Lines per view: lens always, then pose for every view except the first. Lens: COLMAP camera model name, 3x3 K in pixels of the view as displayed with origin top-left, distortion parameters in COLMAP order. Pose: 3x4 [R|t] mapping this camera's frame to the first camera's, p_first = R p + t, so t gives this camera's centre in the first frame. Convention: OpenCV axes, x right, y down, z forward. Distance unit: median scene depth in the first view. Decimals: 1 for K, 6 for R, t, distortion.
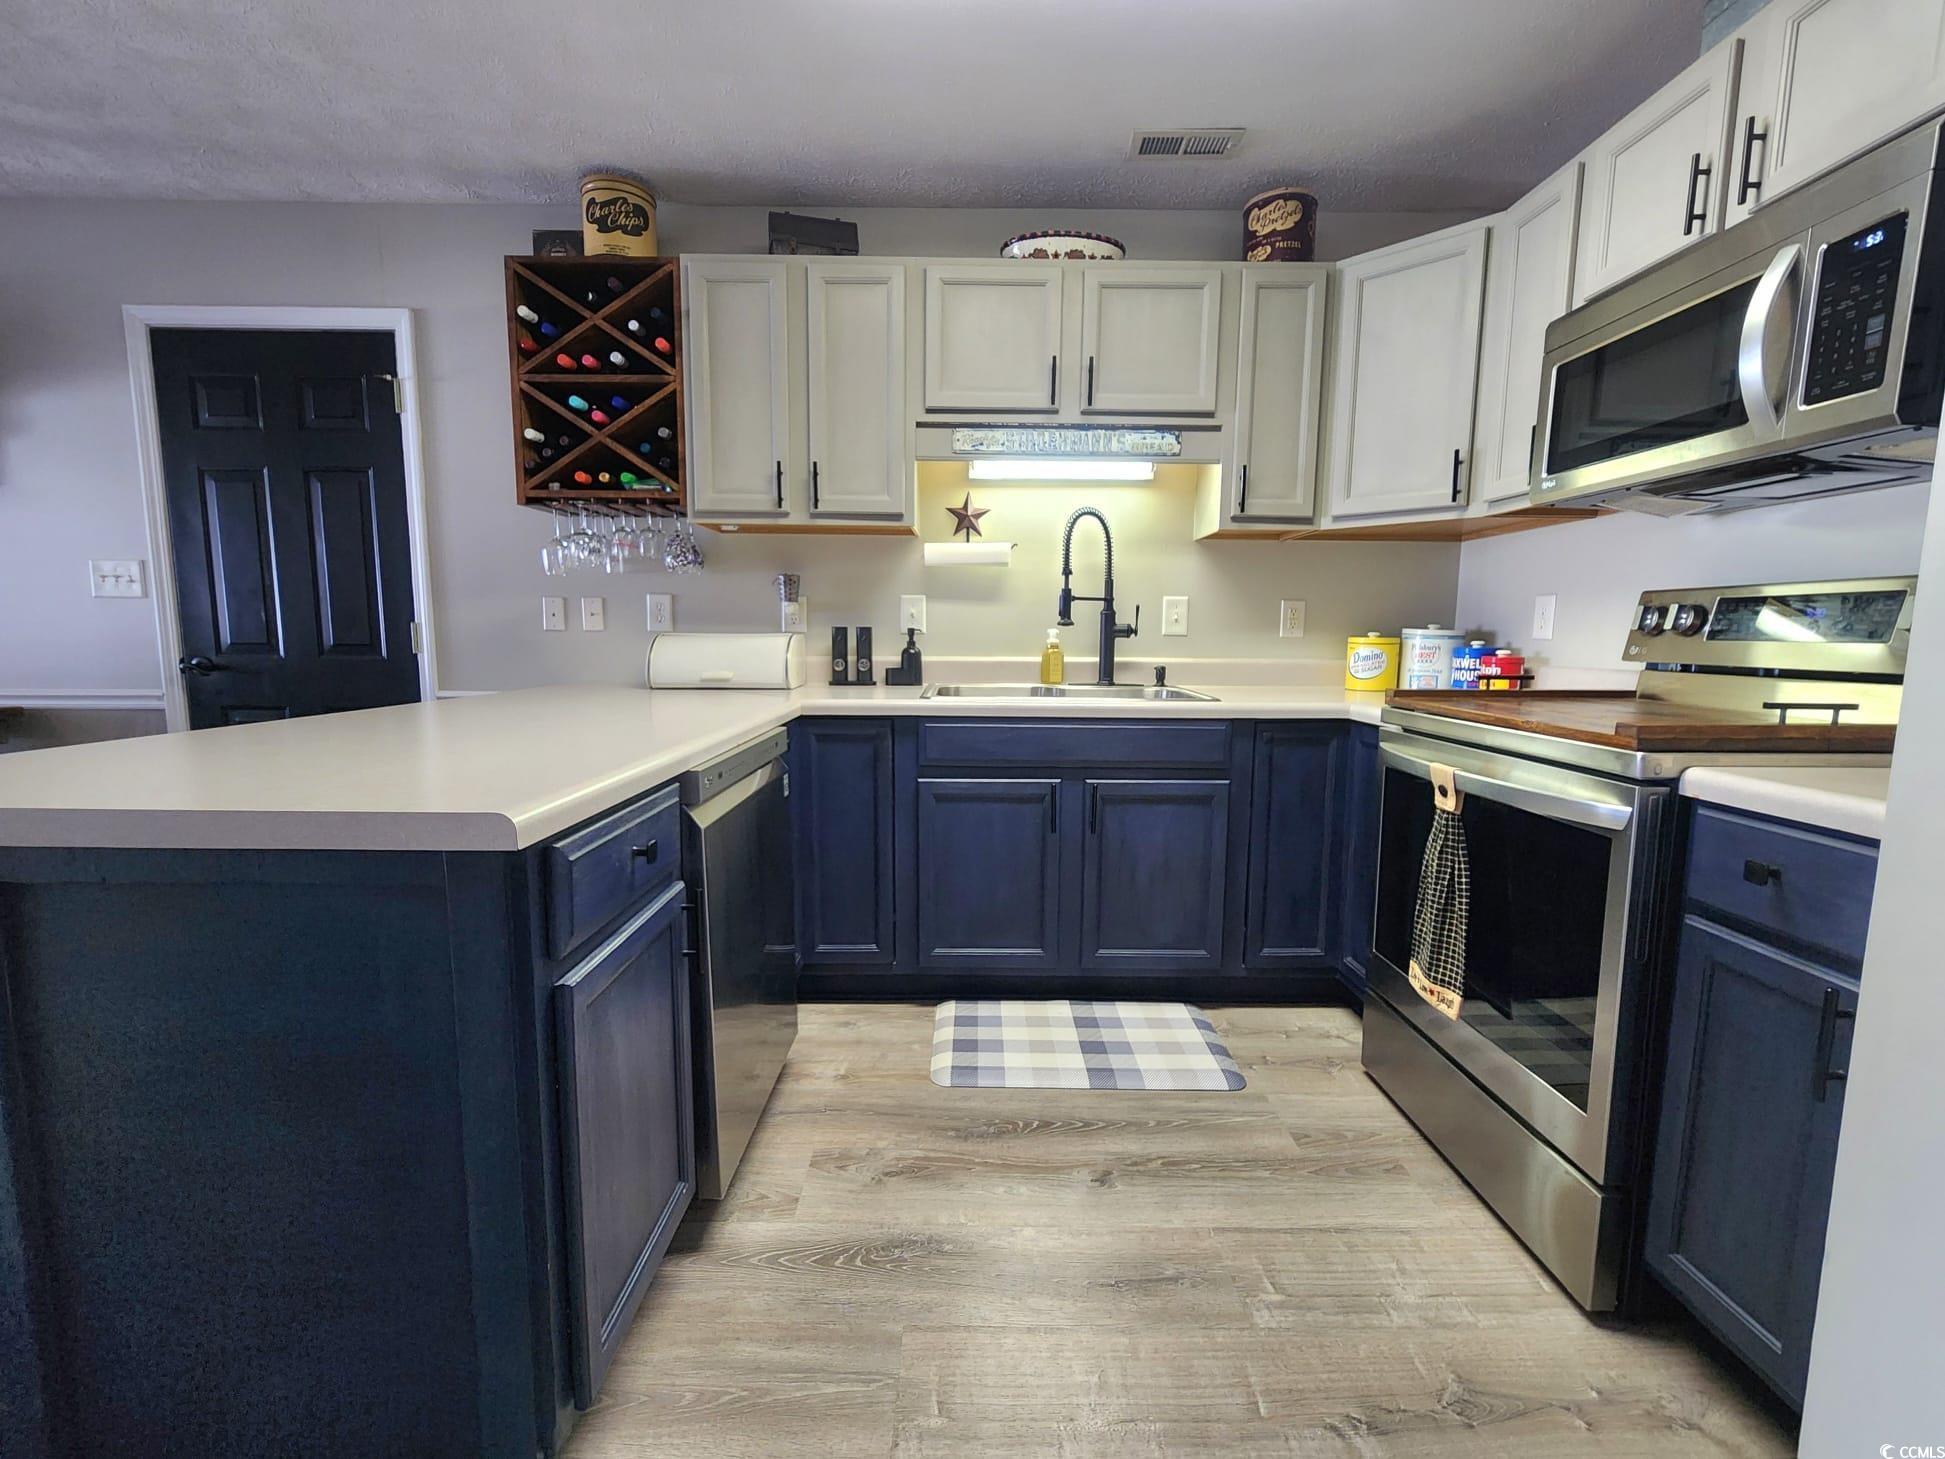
lens RADIAL K [[815.0, 0, 985.0], [0, 815.0, 725.3], [0, 0, 1]] dist [-0.000861, 0.002248]
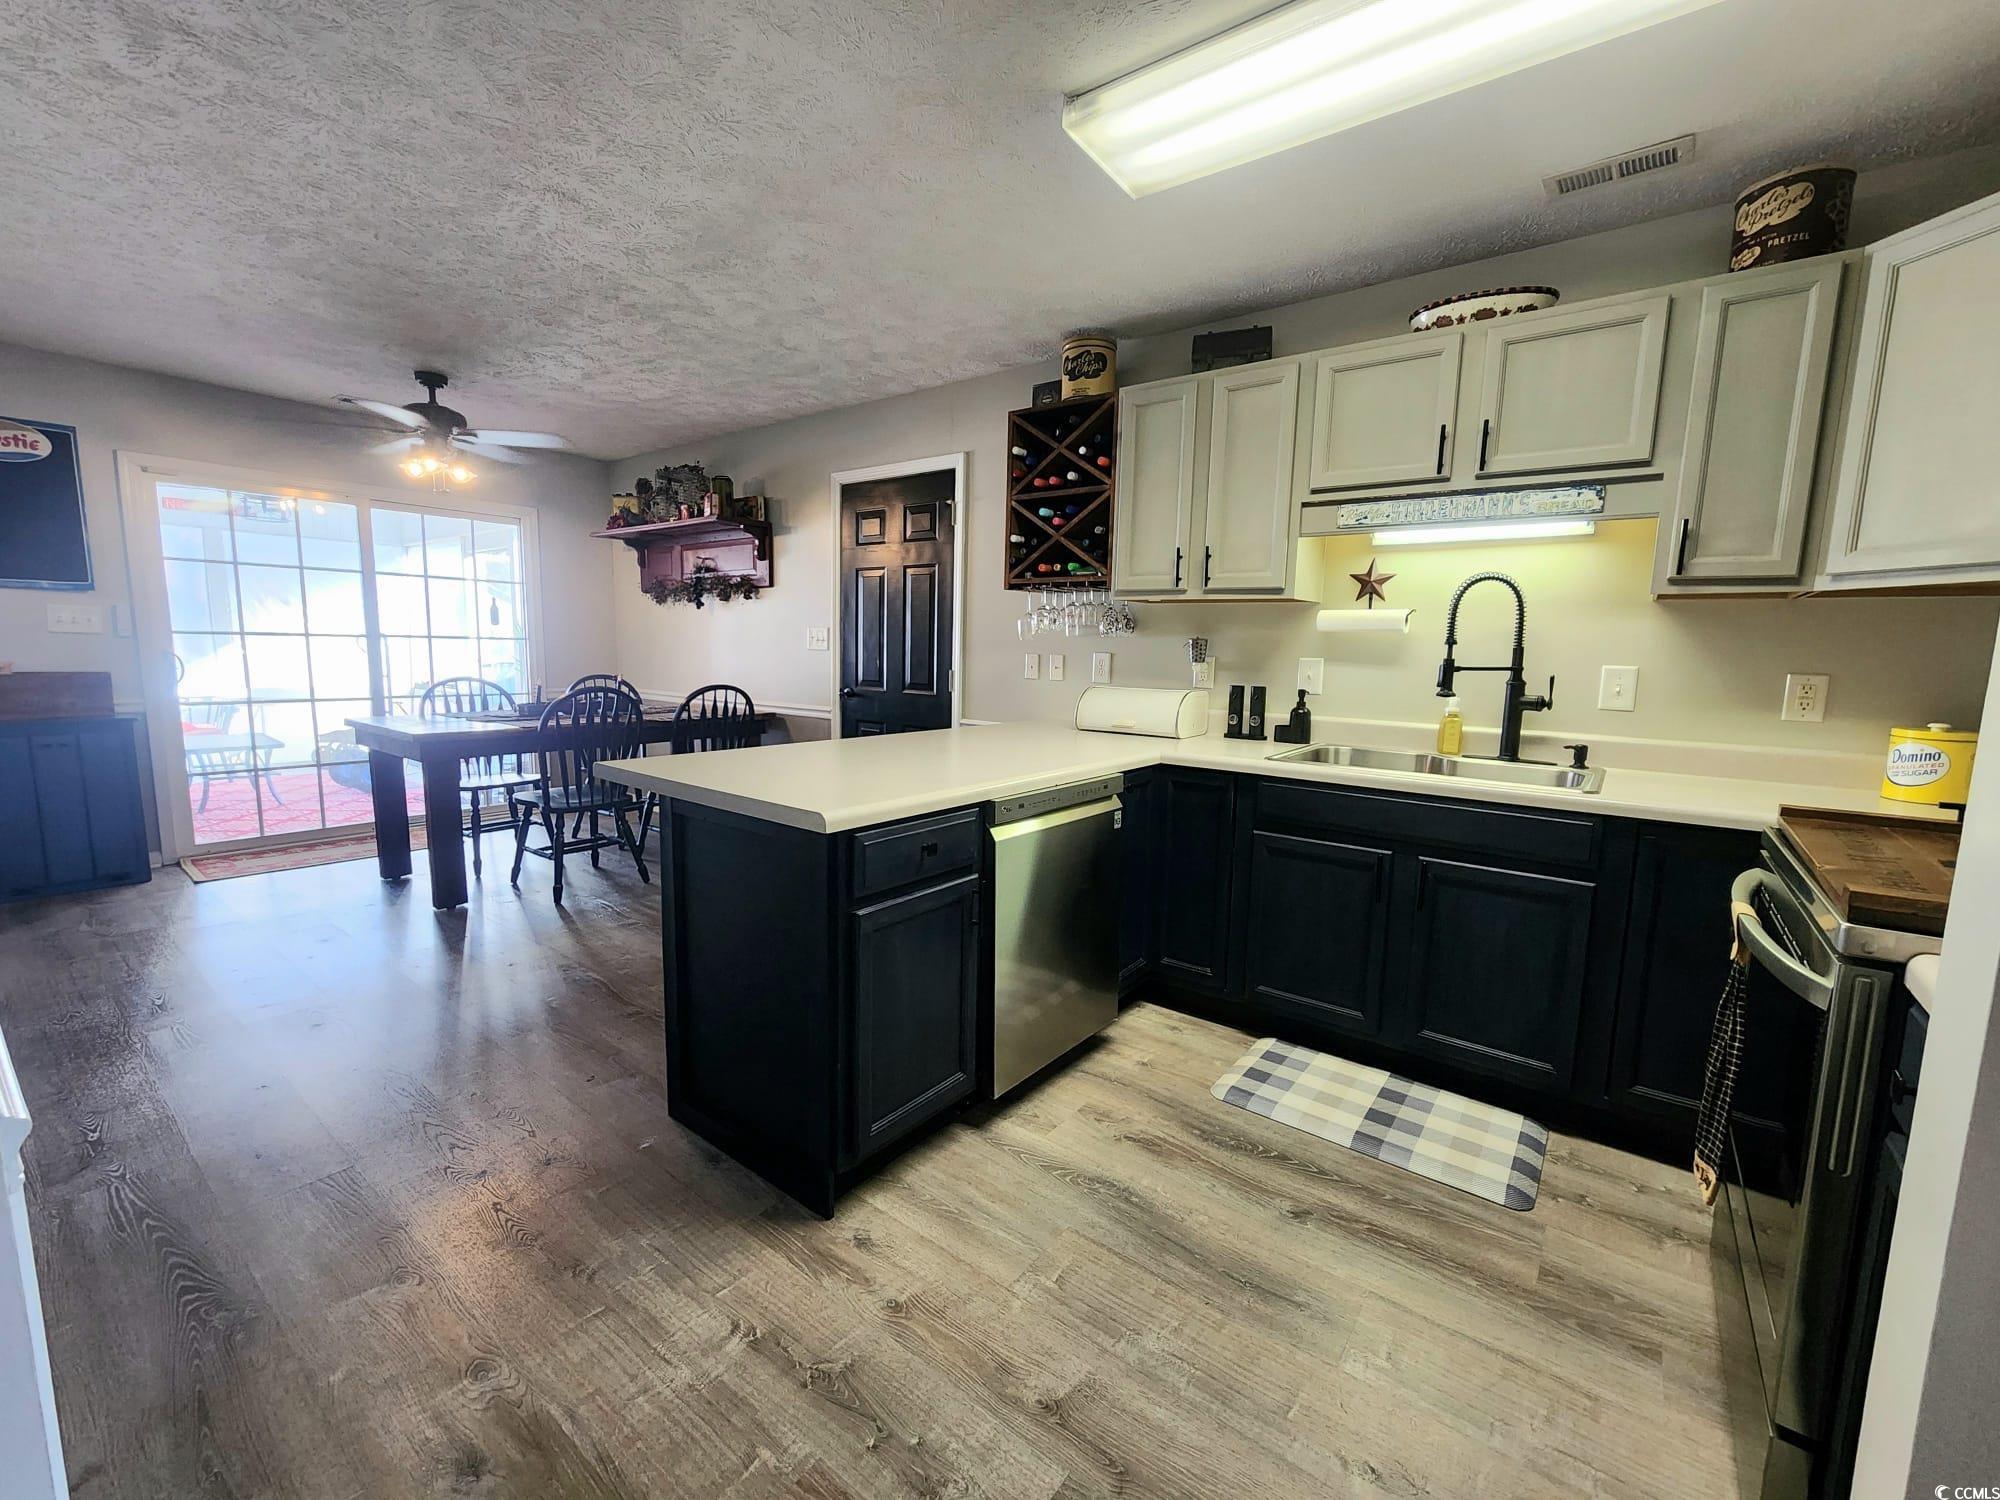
lens RADIAL K [[838.0, 0, 1033.3], [0, 838.0, 748.9], [0, 0, 1]] dist [-0.000861, 0.002248]
pose [[0.800681, 0.087965, -0.592598, 0.323116], [-0.088495, 0.995677, 0.028229, -0.047805], [0.592519, 0.029840, 0.805004, -0.098379]]
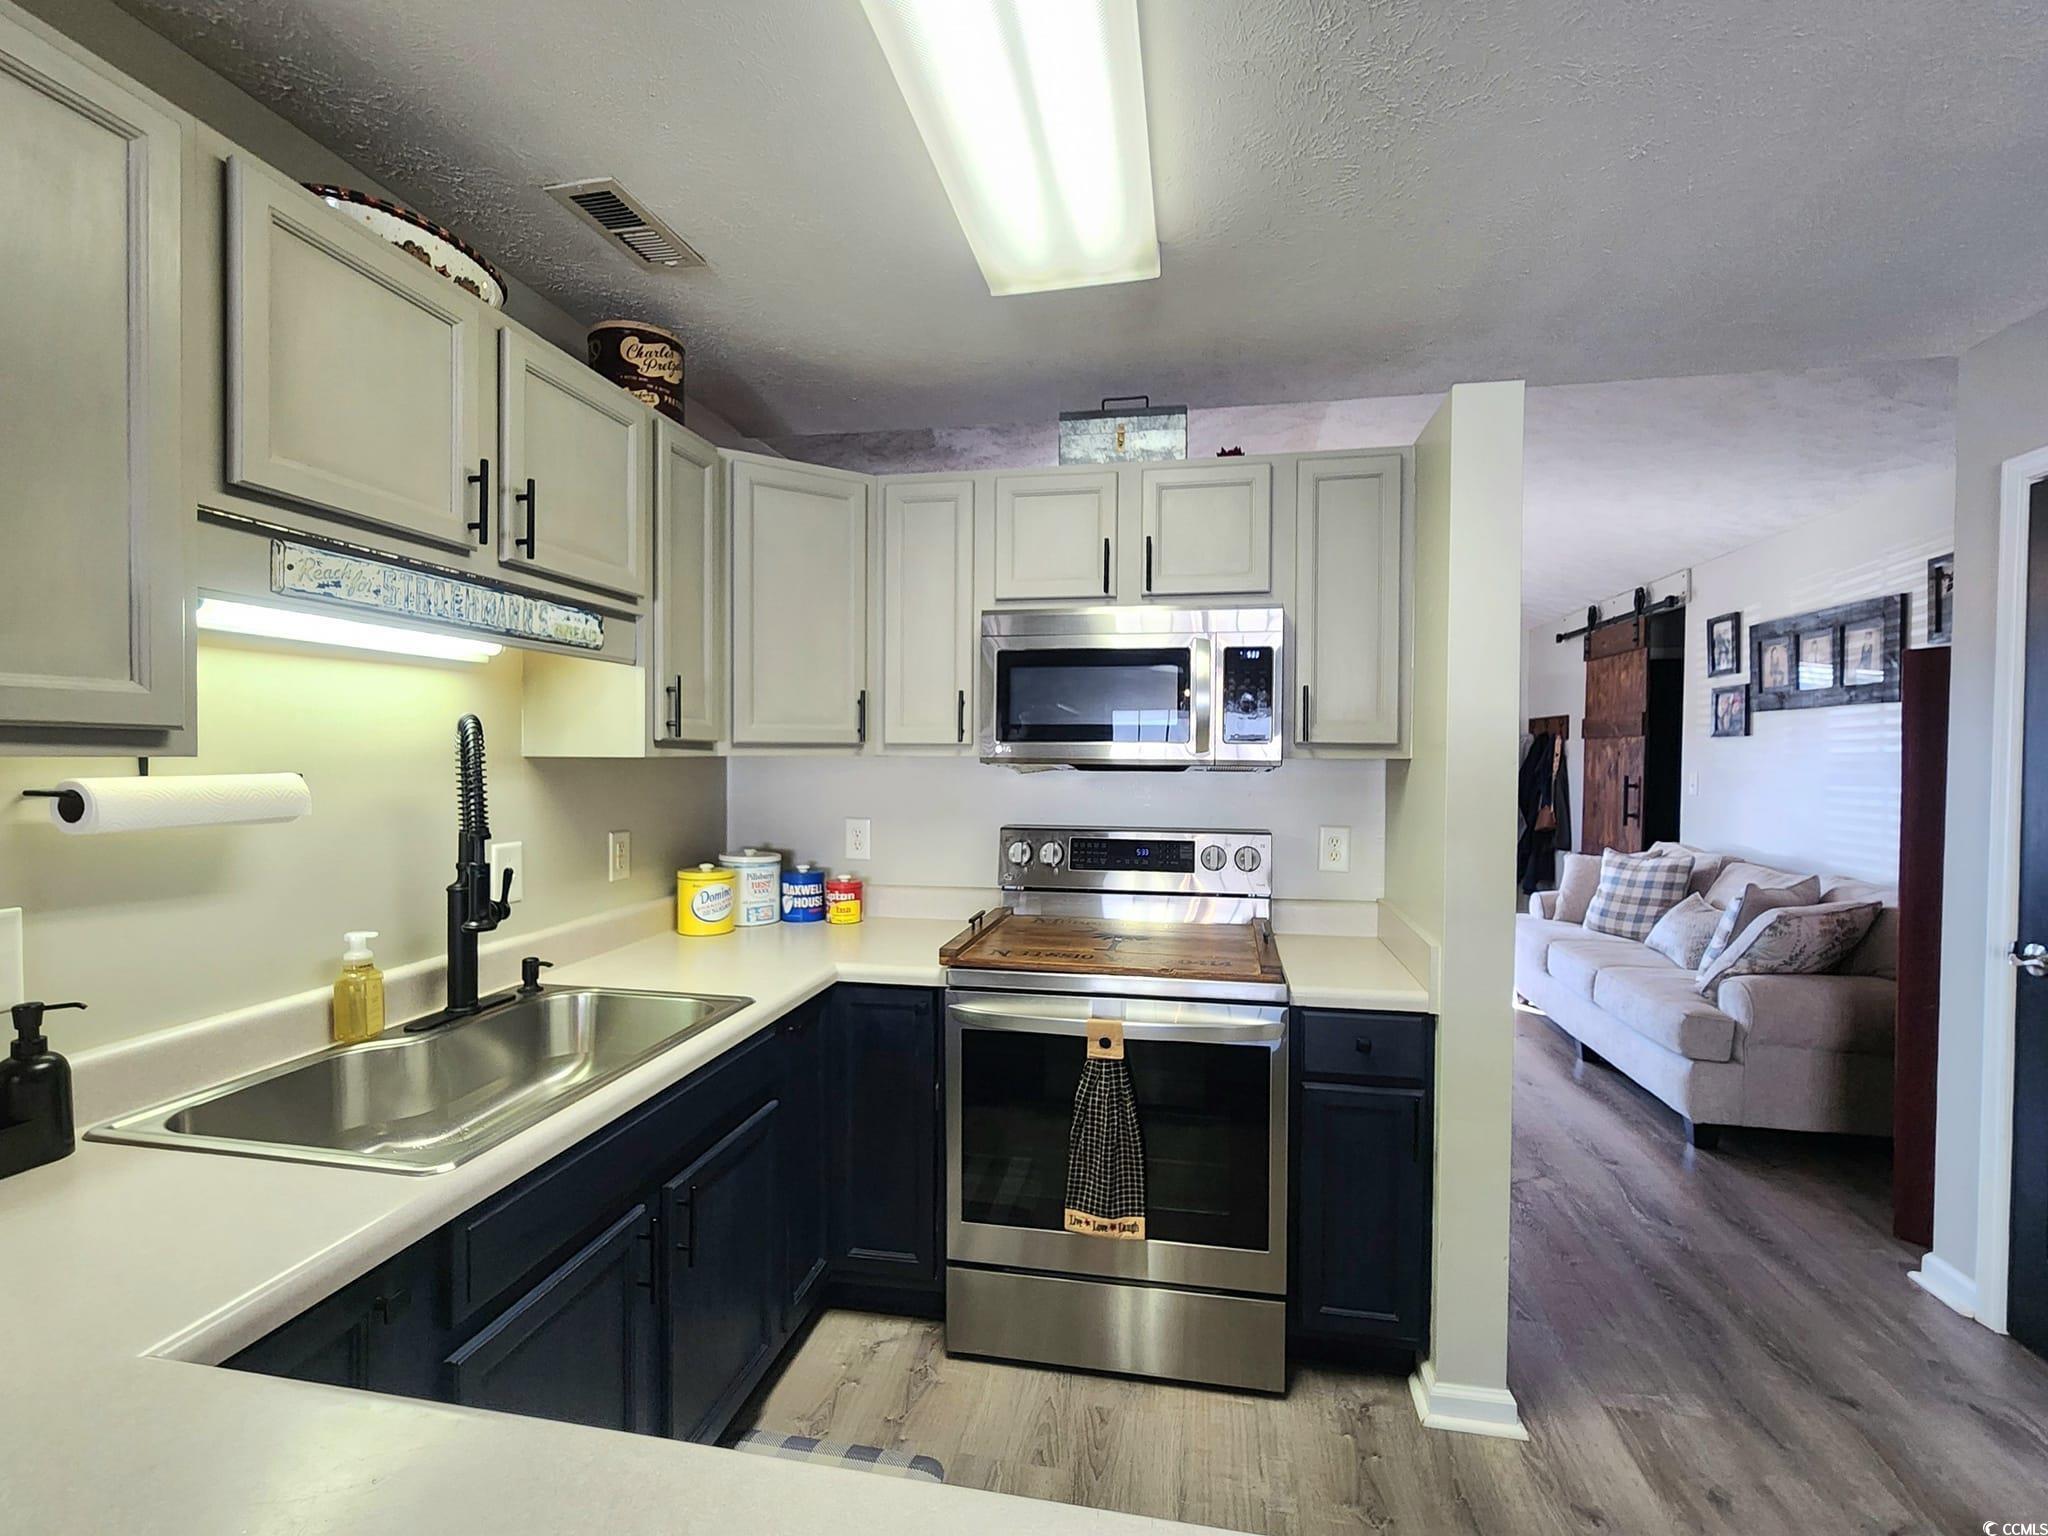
lens RADIAL K [[913.9, 0, 1039.0], [0, 913.9, 783.5], [0, 0, 1]] dist [-0.000684, -0.000086]
pose [[0.220880, -0.031088, 0.974805, -0.446238], [0.112831, 0.993595, 0.006121, -0.194030], [-0.968752, 0.108636, 0.222973, 0.516795]]
